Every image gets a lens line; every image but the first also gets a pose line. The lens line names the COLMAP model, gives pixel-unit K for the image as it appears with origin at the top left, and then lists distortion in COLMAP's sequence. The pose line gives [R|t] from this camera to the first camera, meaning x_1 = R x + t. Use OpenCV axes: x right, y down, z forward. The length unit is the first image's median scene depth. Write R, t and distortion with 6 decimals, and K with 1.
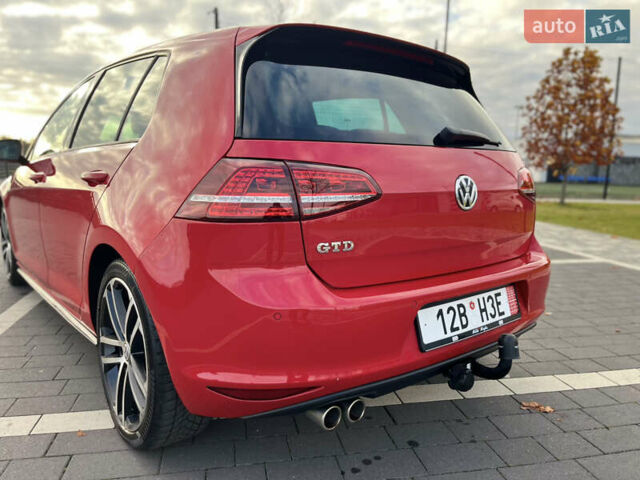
lens RADIAL K [[485.1, 0, 320.0], [0, 485.1, 240.0], [0, 0, 1]] dist [0.011875, 0.005785]
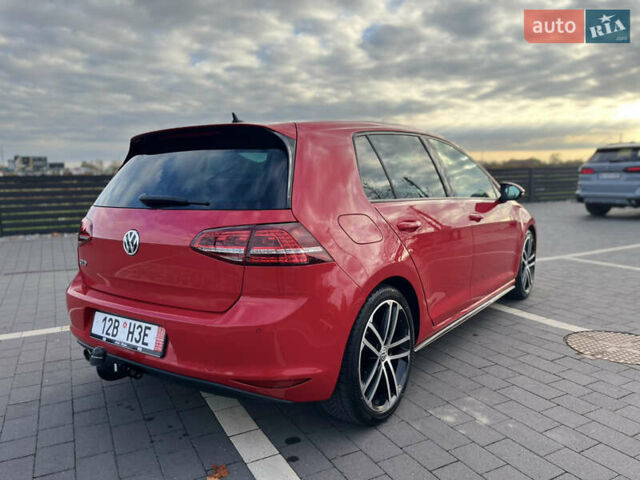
lens RADIAL K [[485.1, 0, 320.0], [0, 485.1, 240.0], [0, 0, 1]] dist [0.011875, 0.005785]
pose [[0.255855, 0.084746, -0.962993, 1.716590], [-0.112102, 0.992031, 0.057517, -0.238361], [0.960193, 0.093237, 0.263317, 1.121363]]
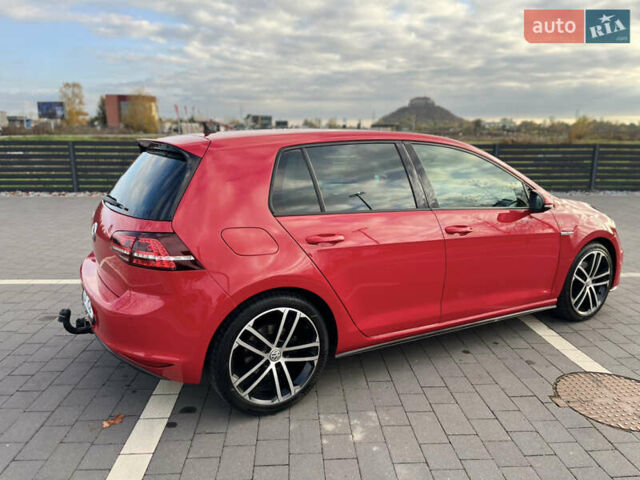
lens RADIAL K [[478.7, 0, 319.6], [0, 478.7, 274.6], [0, 0, 1]] dist [0.077277, -0.100827]
pose [[-0.162143, 0.234587, -0.958477, 1.807103], [-0.153759, 0.953460, 0.259370, -0.512702], [0.974714, 0.189430, -0.118527, 1.983184]]
